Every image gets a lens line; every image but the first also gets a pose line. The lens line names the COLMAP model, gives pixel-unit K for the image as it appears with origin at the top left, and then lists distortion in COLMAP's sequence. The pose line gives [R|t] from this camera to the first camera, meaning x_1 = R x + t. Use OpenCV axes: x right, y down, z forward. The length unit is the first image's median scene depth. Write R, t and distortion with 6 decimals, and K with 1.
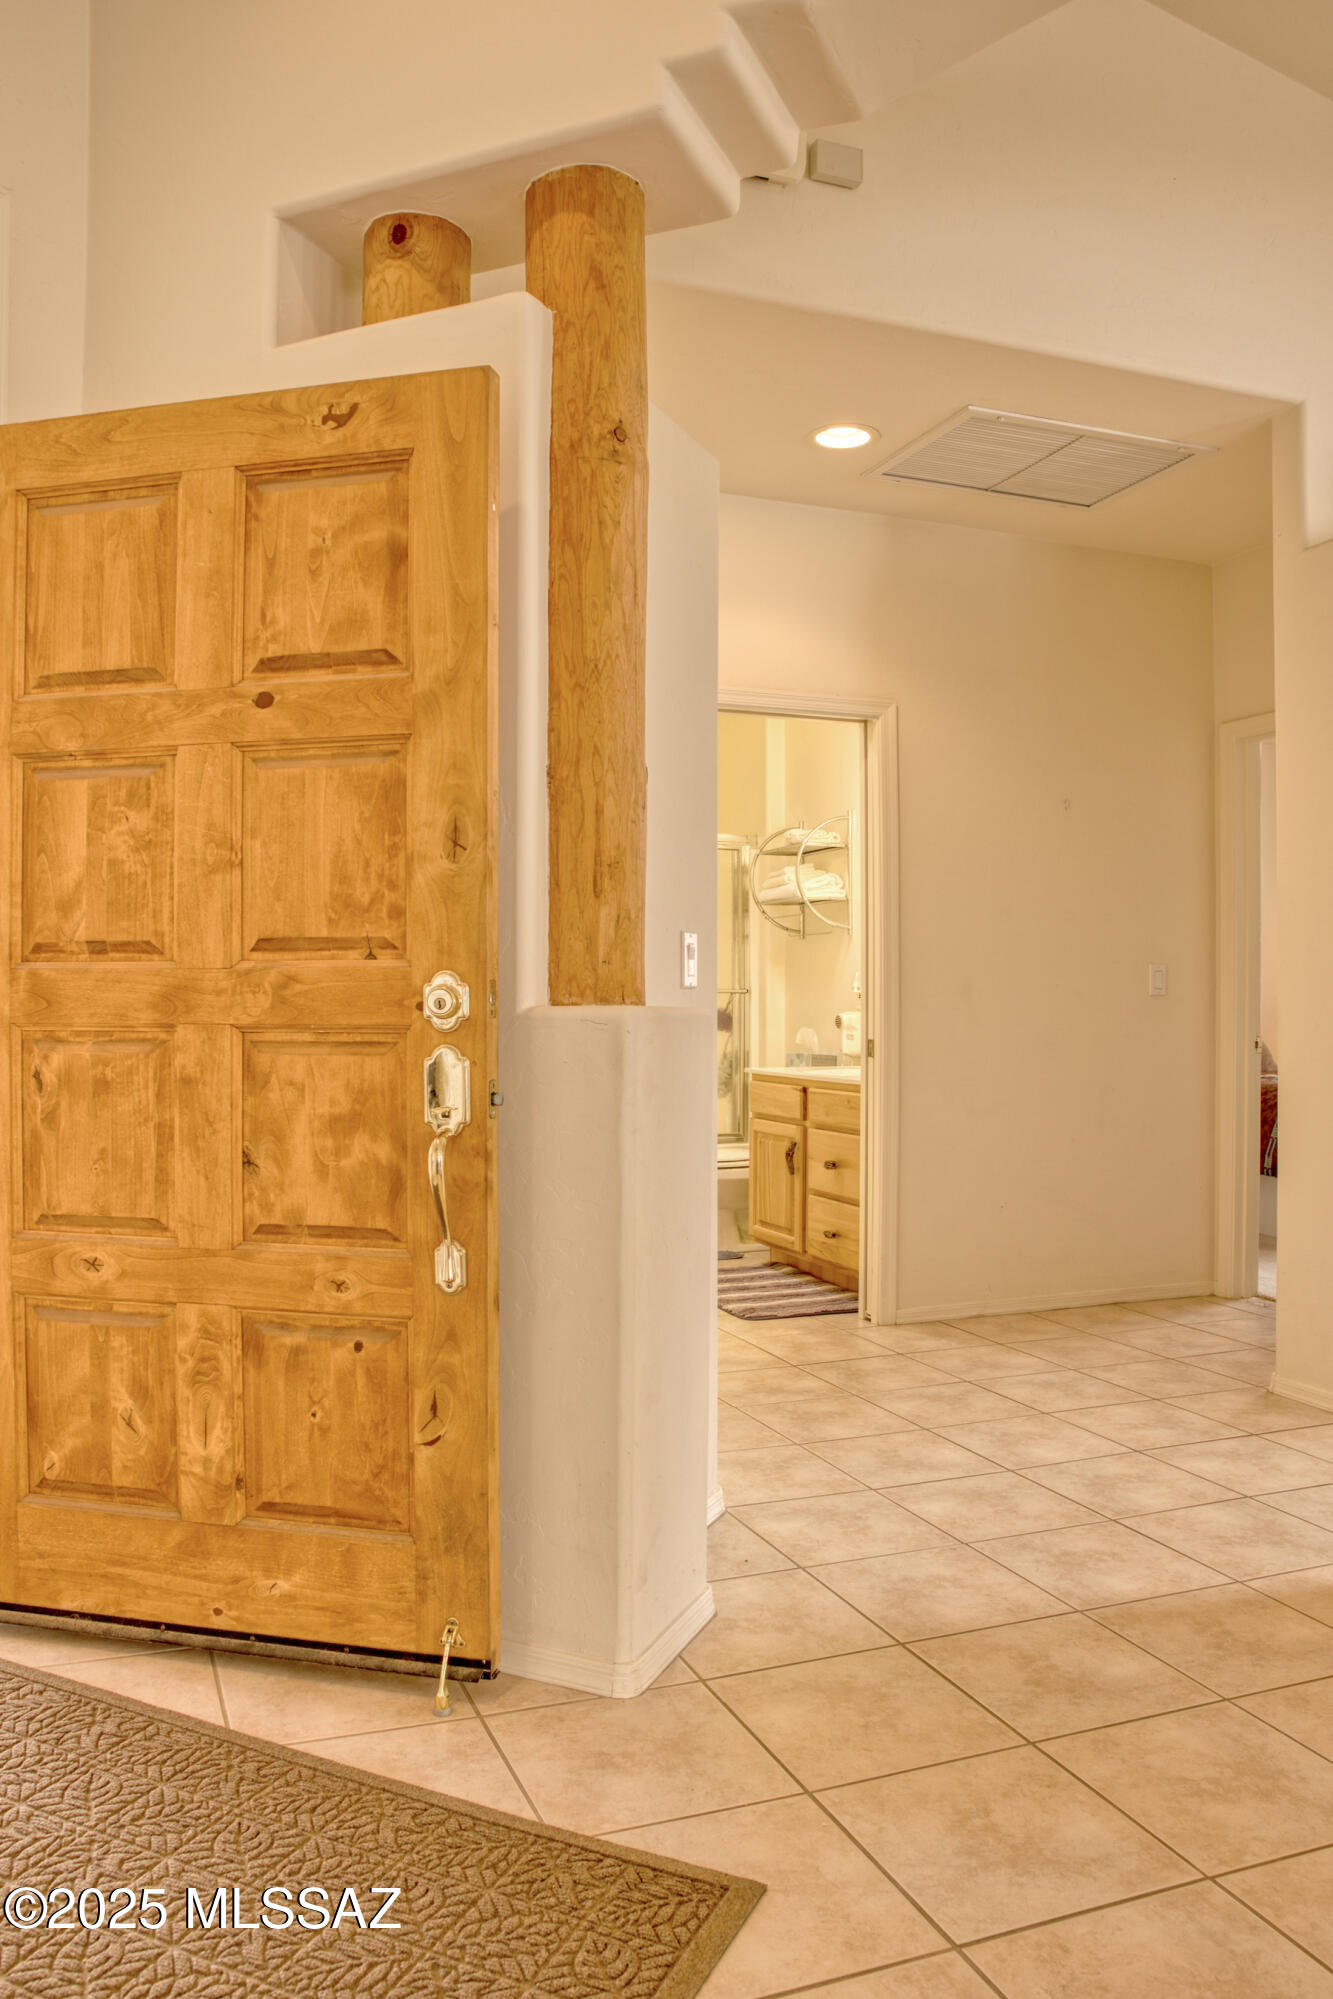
lens RADIAL K [[1409.5, 0, 657.5], [0, 1409.5, 1010.0], [0, 0, 1]] dist [-0.093133, 0.055493]
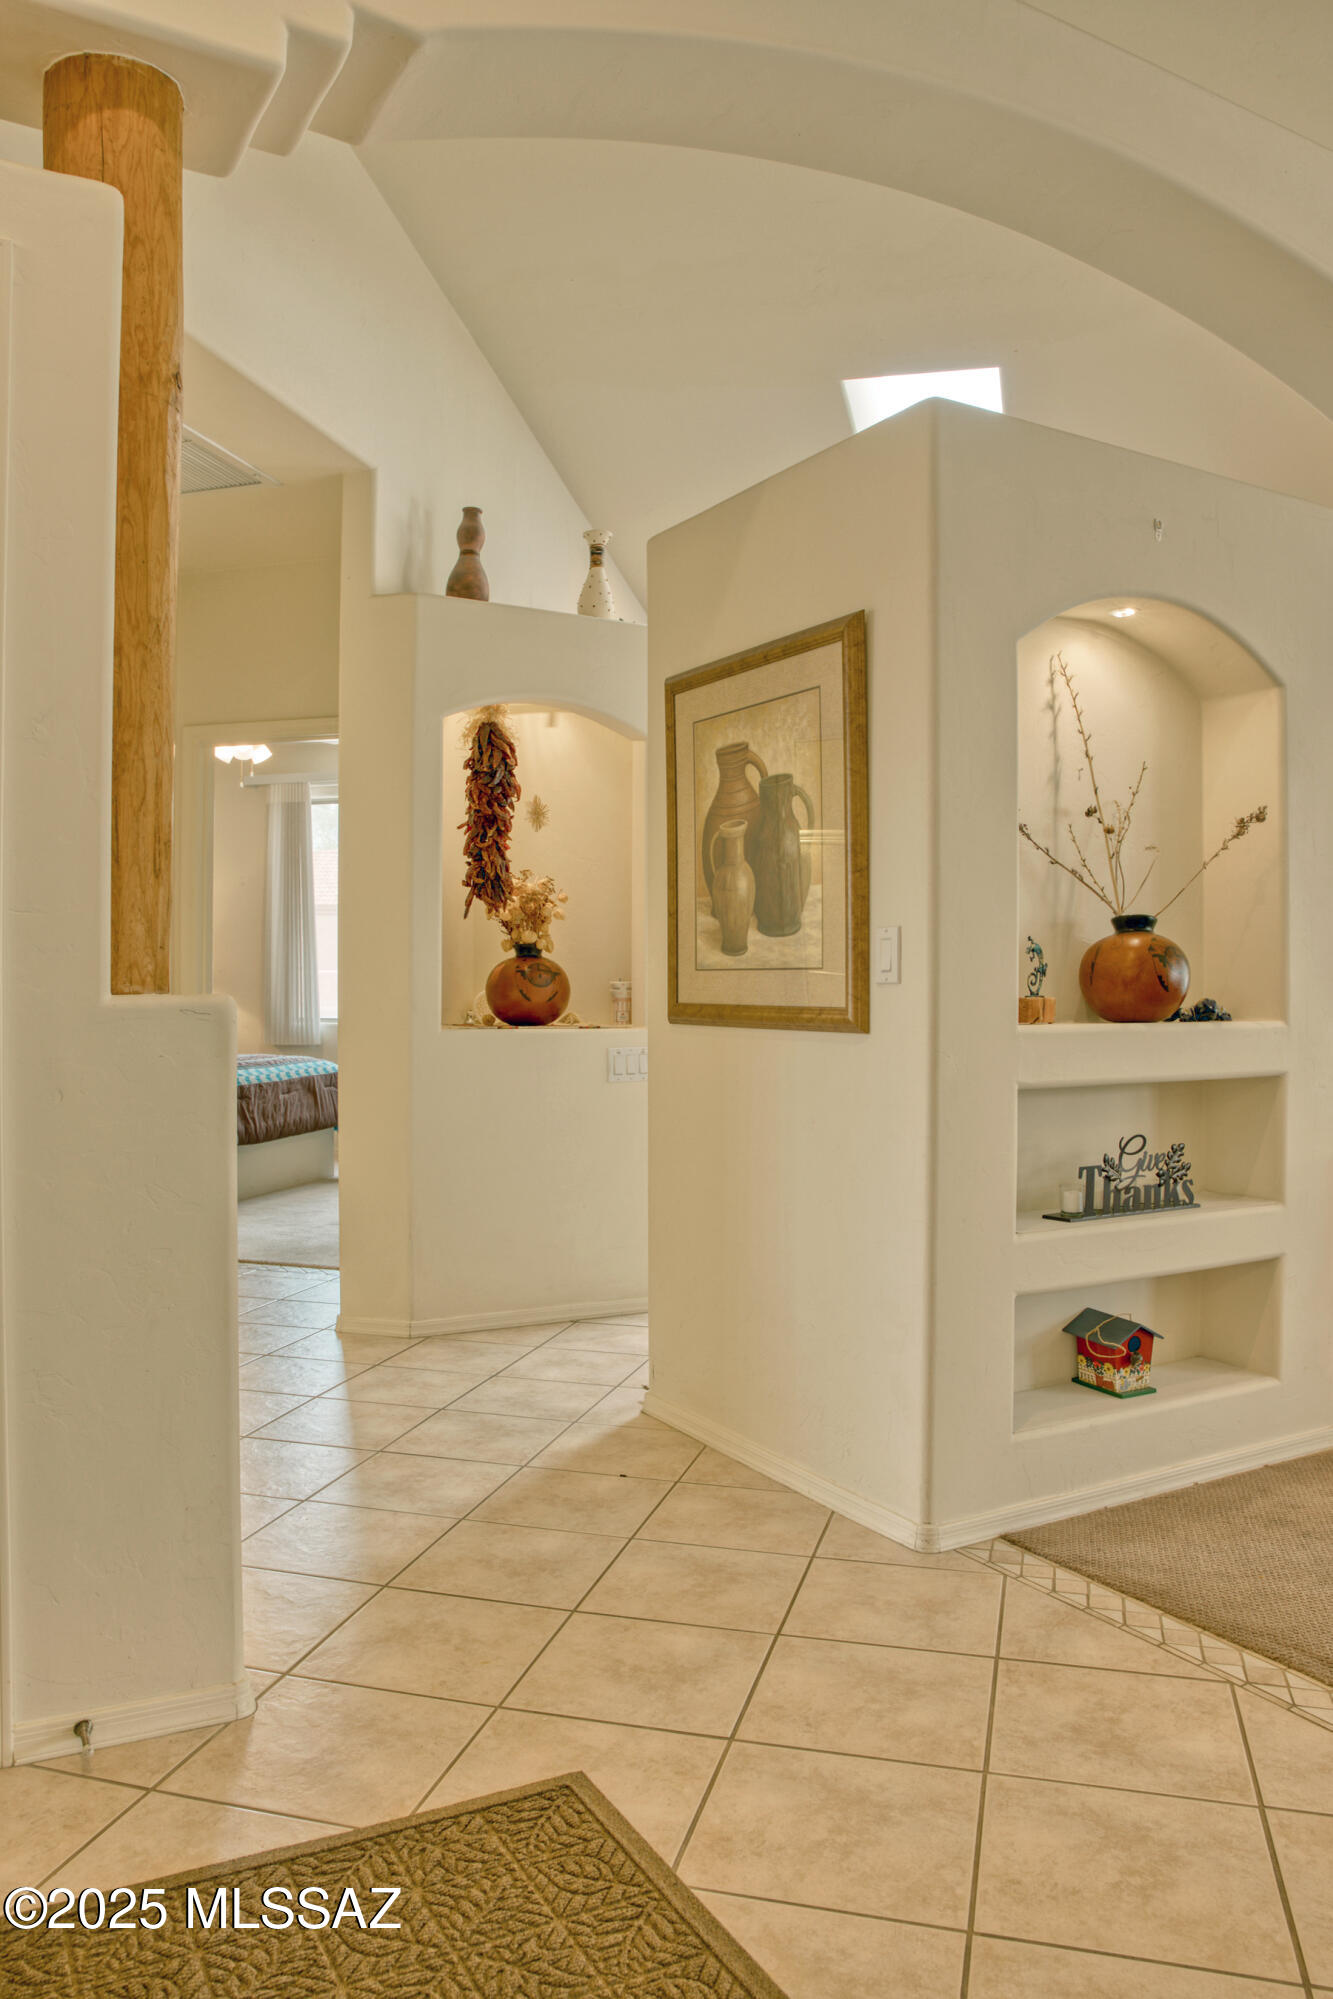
lens RADIAL K [[1409.5, 0, 618.1], [0, 1409.5, 1005.1], [0, 0, 1]] dist [-0.093133, 0.055493]
pose [[0.618729, -0.004903, 0.785589, -0.574748], [-0.003479, 0.999954, 0.008981, -0.005758], [-0.785597, -0.008290, 0.618683, 0.196557]]
